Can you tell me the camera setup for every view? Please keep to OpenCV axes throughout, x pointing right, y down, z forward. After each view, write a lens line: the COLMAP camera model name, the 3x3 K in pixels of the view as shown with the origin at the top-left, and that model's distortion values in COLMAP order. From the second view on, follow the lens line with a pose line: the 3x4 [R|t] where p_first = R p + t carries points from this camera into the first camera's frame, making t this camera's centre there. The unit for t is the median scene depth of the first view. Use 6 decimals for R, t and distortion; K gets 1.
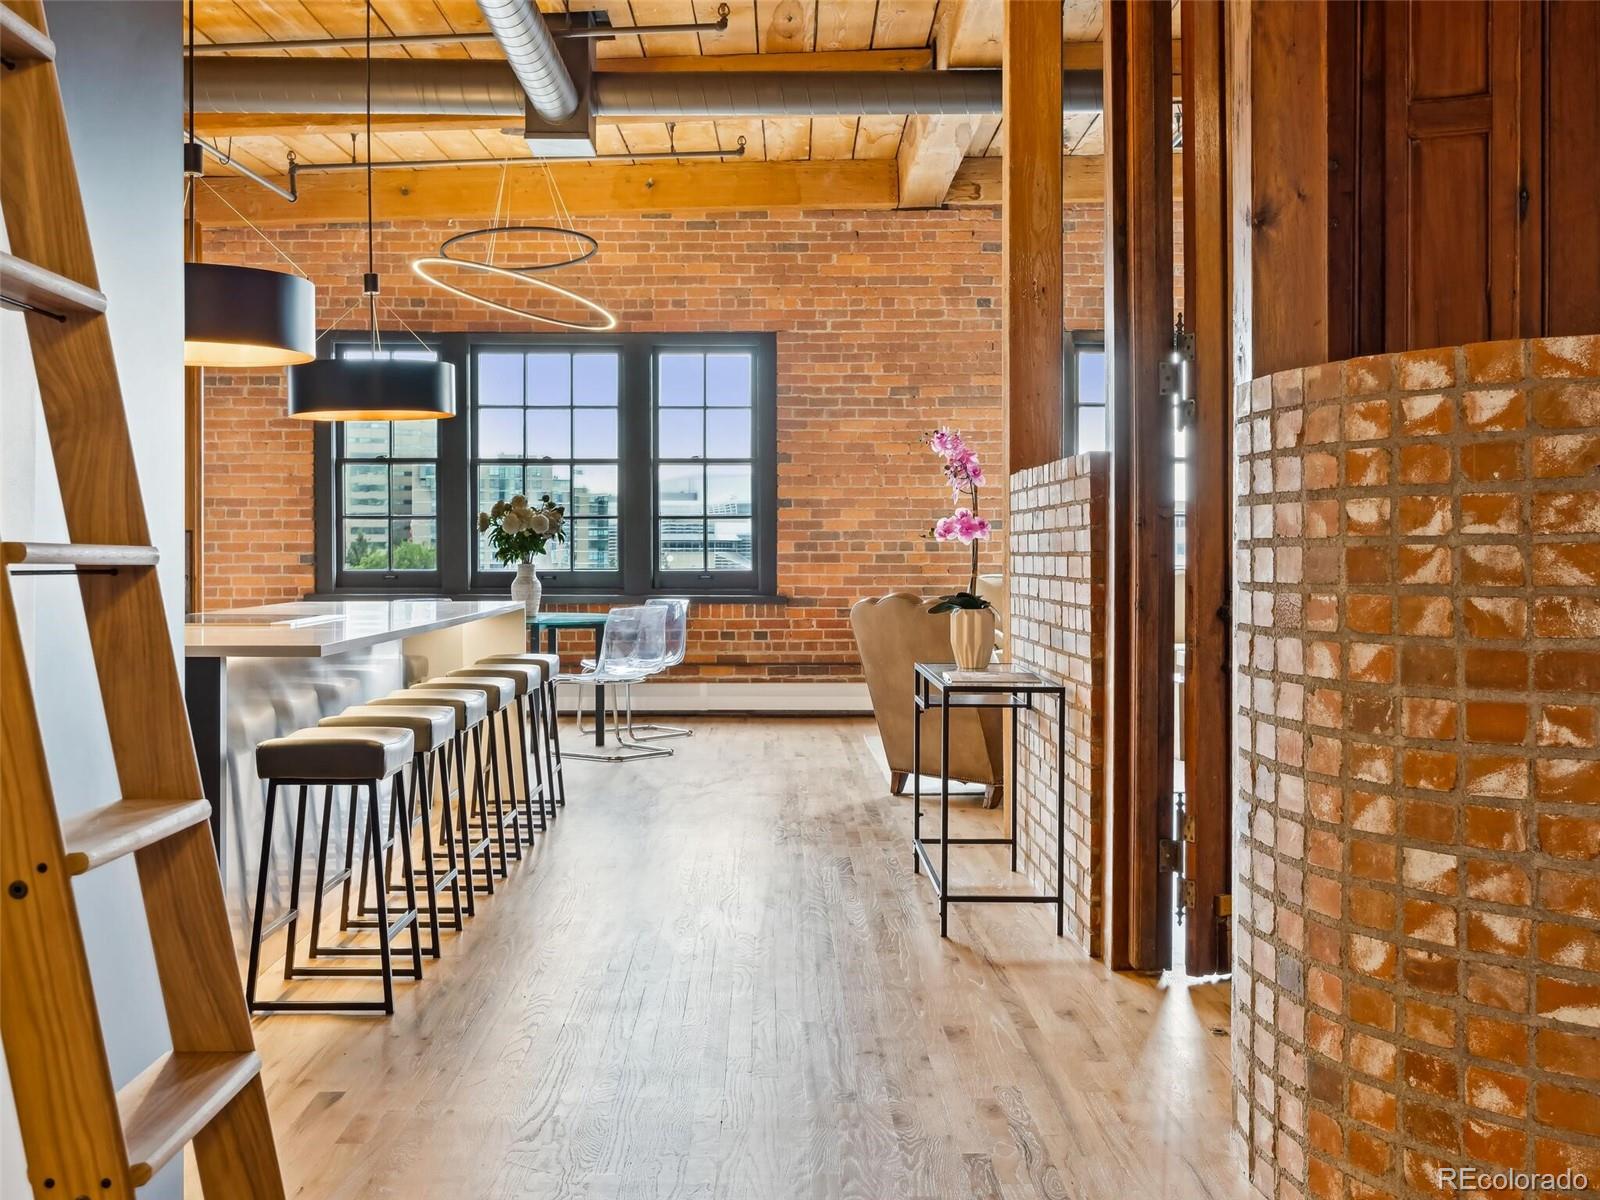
lens RADIAL K [[1728.9, 0, 860.6], [0, 1728.9, 578.6], [0, 0, 1]] dist [0.000345, 0.000000]
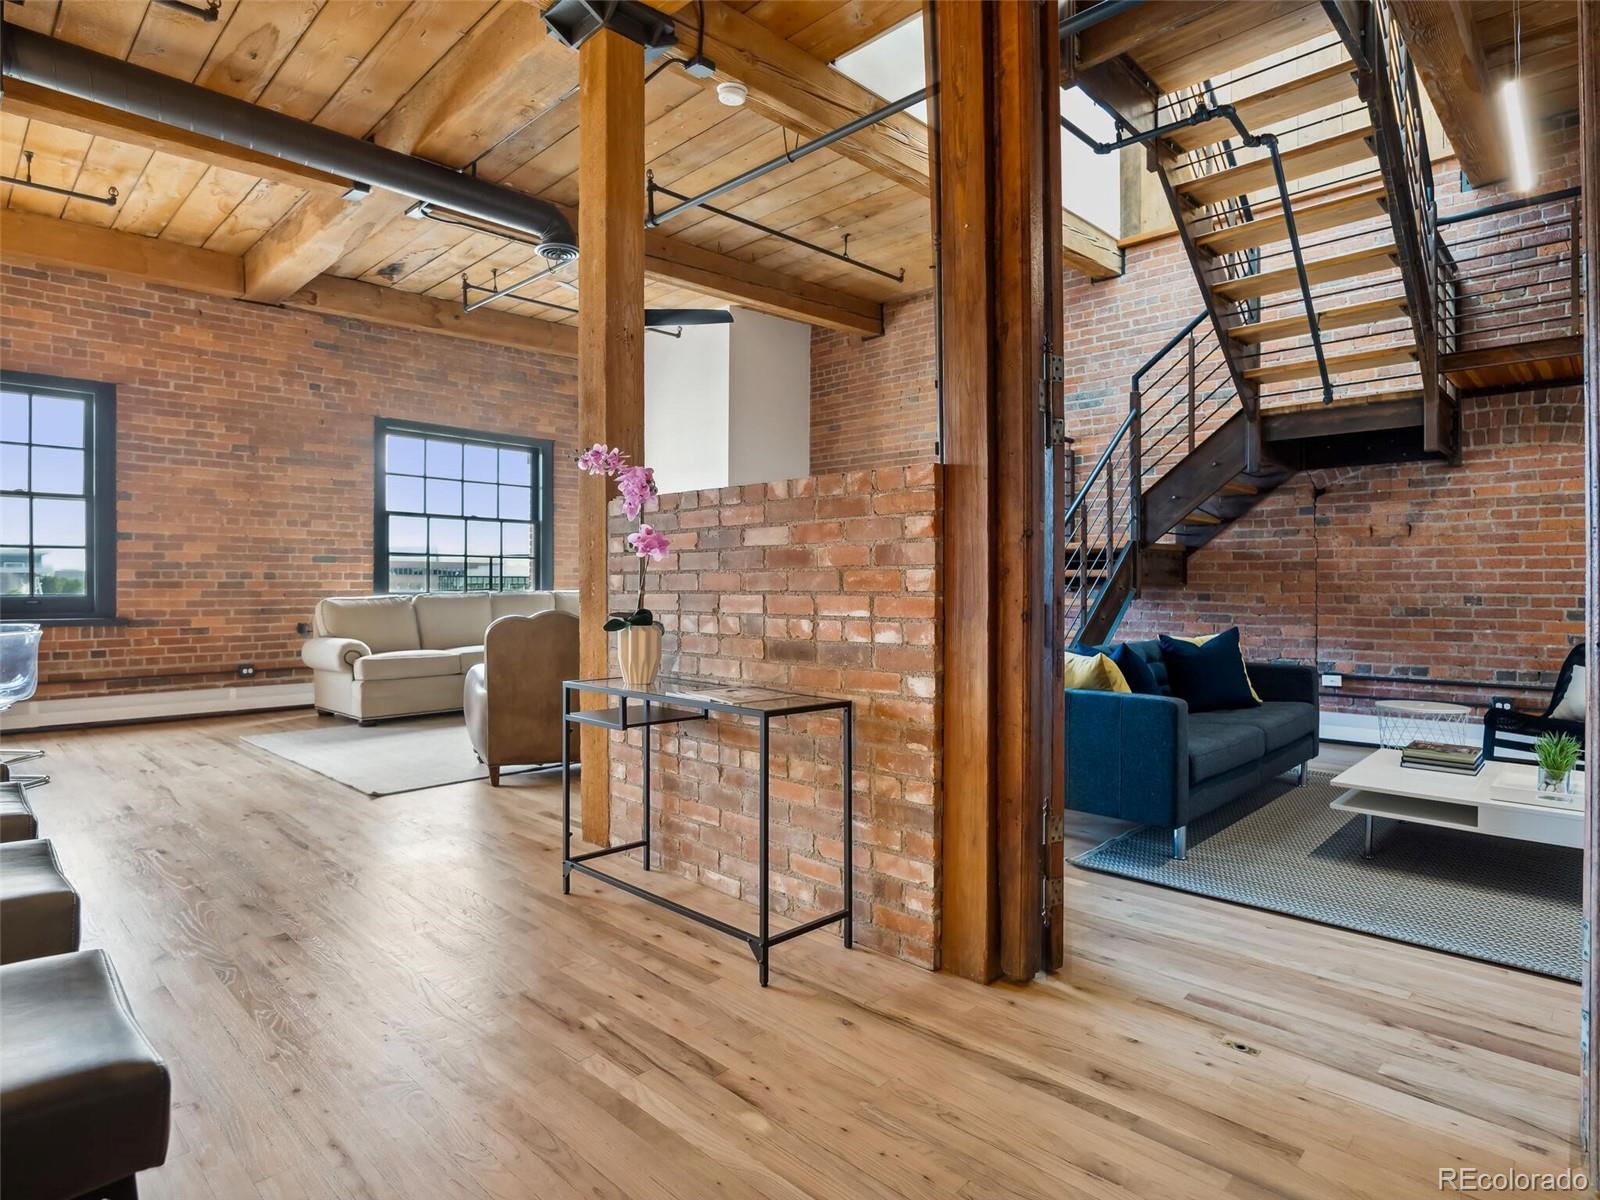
lens RADIAL K [[877.5, 0, 788.4], [0, 877.5, 591.4], [0, 0, 1]] dist [-0.012315, 0.003327]
pose [[0.733812, -0.001784, 0.679350, -0.113168], [0.009627, 0.999923, -0.007773, 0.001213], [-0.679284, 0.012244, 0.733773, 0.286081]]
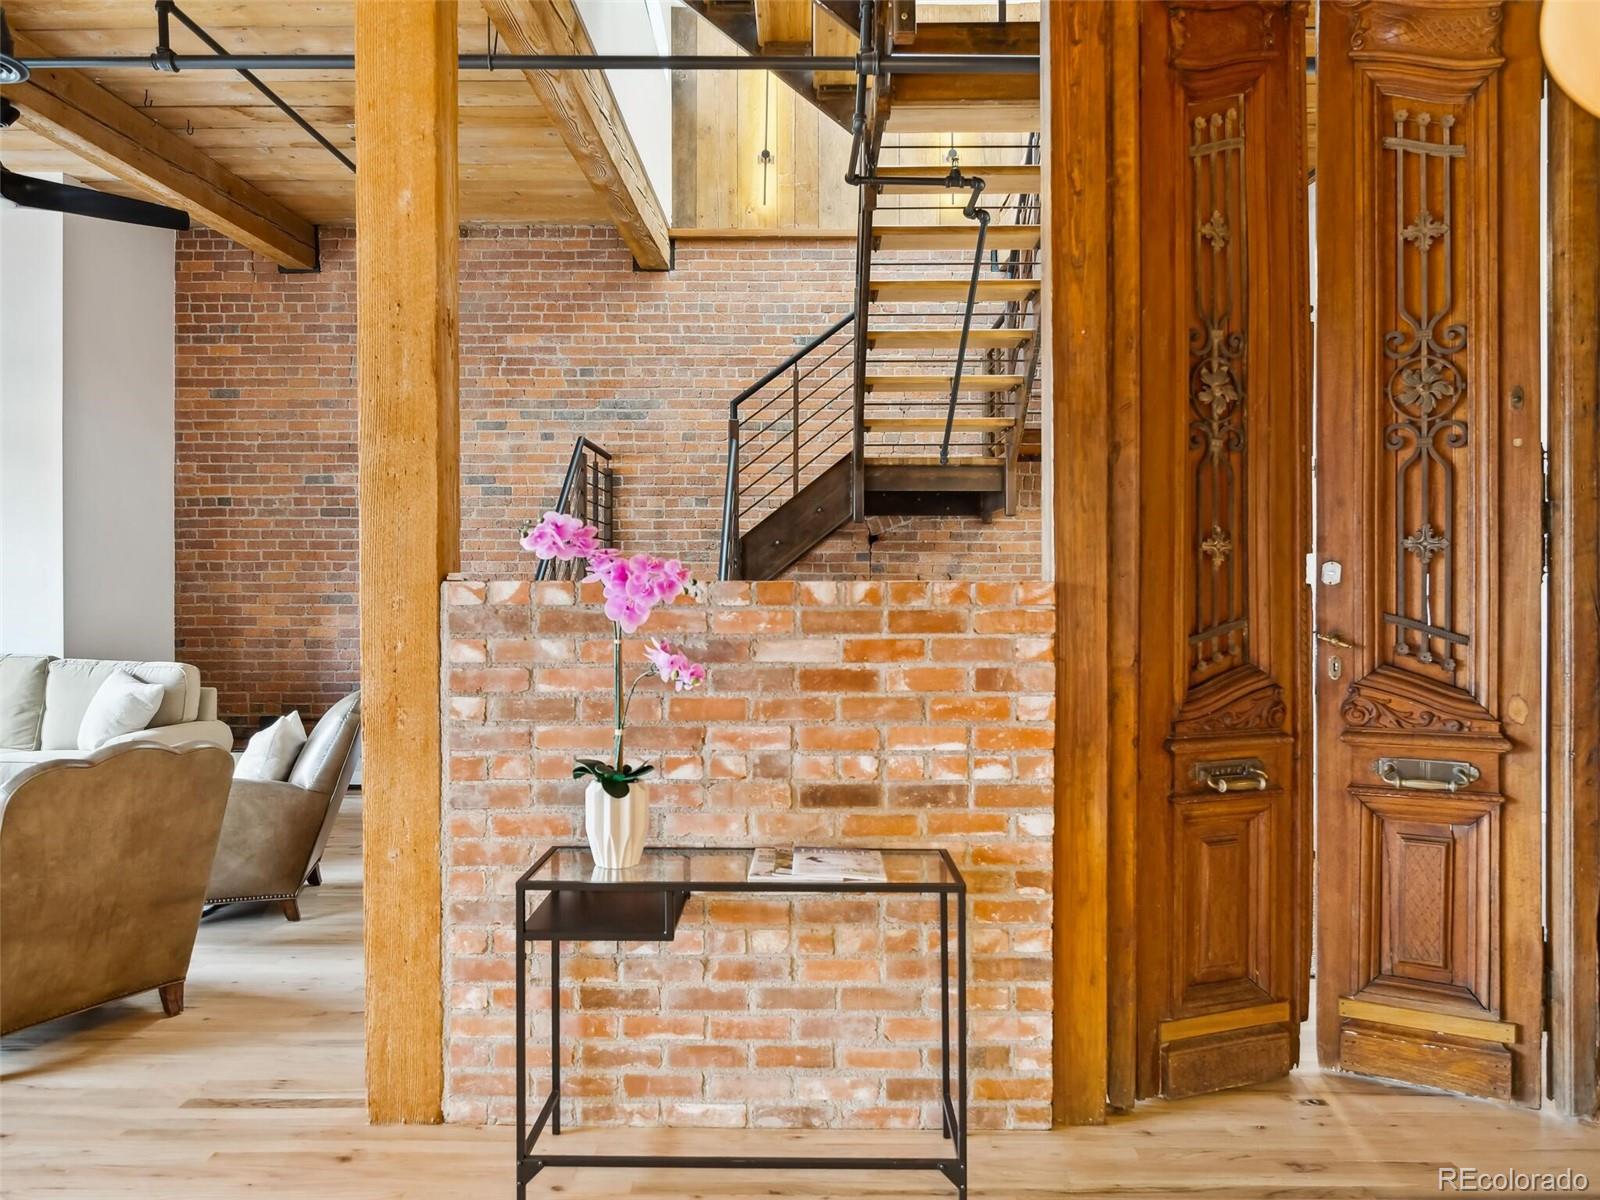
lens RADIAL K [[1133.7, 0, 794.5], [0, 1133.7, 603.4], [0, 0, 1]] dist [-0.001771, -0.001438]
pose [[0.060885, -0.014393, 0.998041, -0.199641], [0.017117, 0.999764, 0.013374, -0.030798], [-0.997998, 0.016269, 0.061117, 0.460631]]
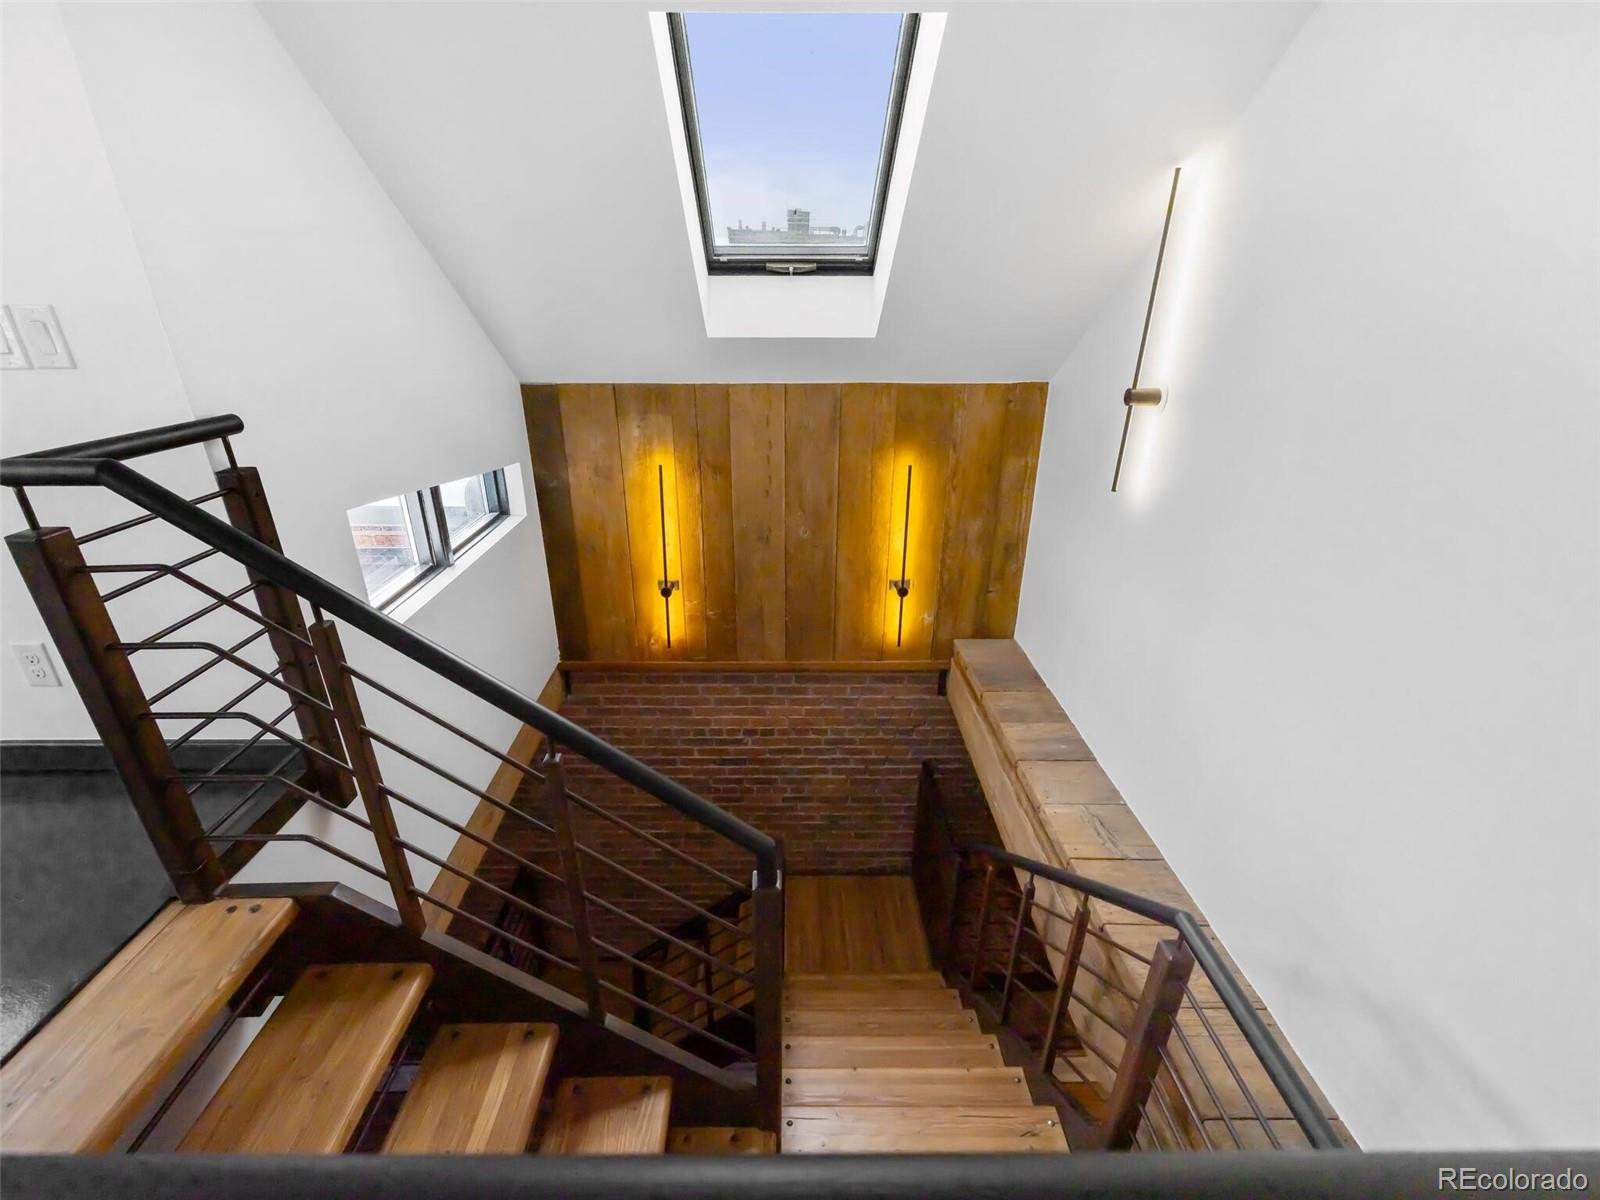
lens RADIAL K [[711.9, 0, 805.5], [0, 711.9, 604.4], [0, 0, 1]] dist [0.008454, -0.001088]
pose [[0.038133, -0.401763, 0.914949, 0.159621], [0.007629, 0.915706, 0.401777, -0.410599], [-0.999244, -0.008341, 0.037983, 0.436058]]
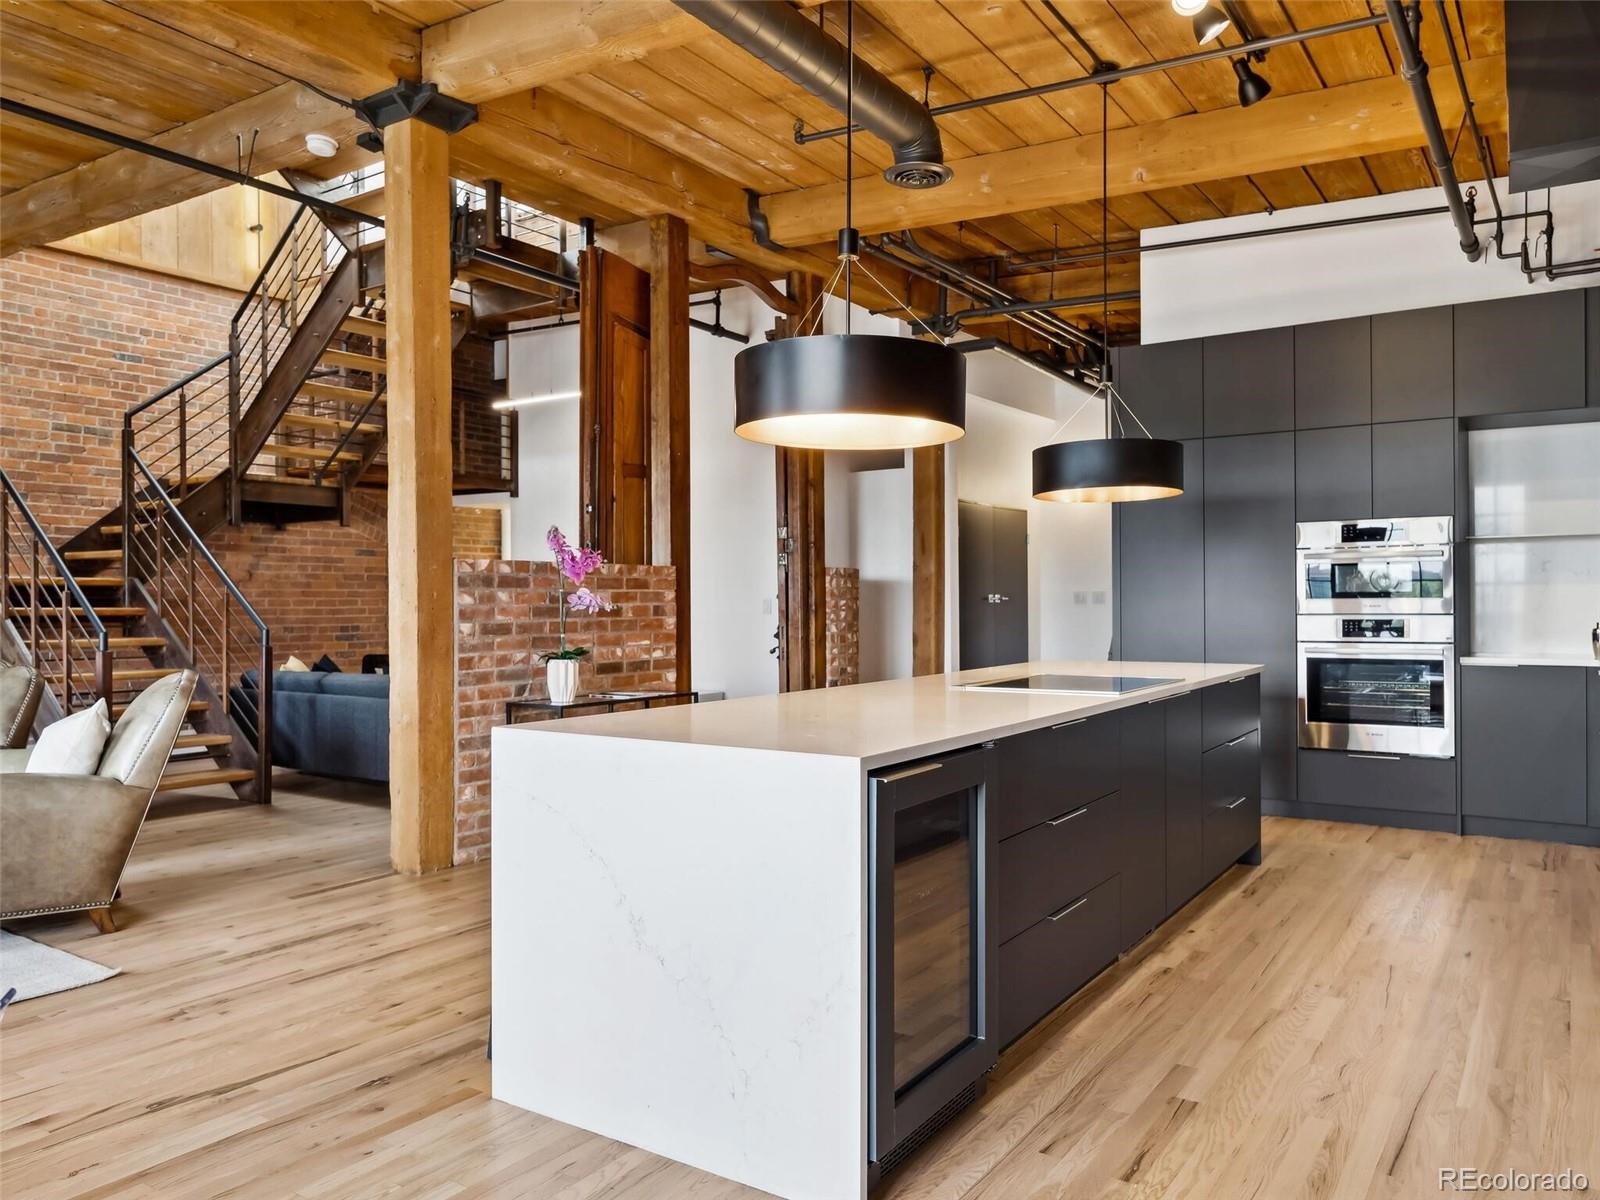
lens RADIAL K [[1176.4, 0, 798.7], [0, 1176.4, 601.5], [0, 0, 1]] dist [-0.007111, 0.012527]
pose [[-0.800001, 0.004511, 0.599982, -0.341916], [0.015875, 0.999781, 0.013650, -0.020749], [-0.599789, 0.020445, -0.799897, 0.848913]]
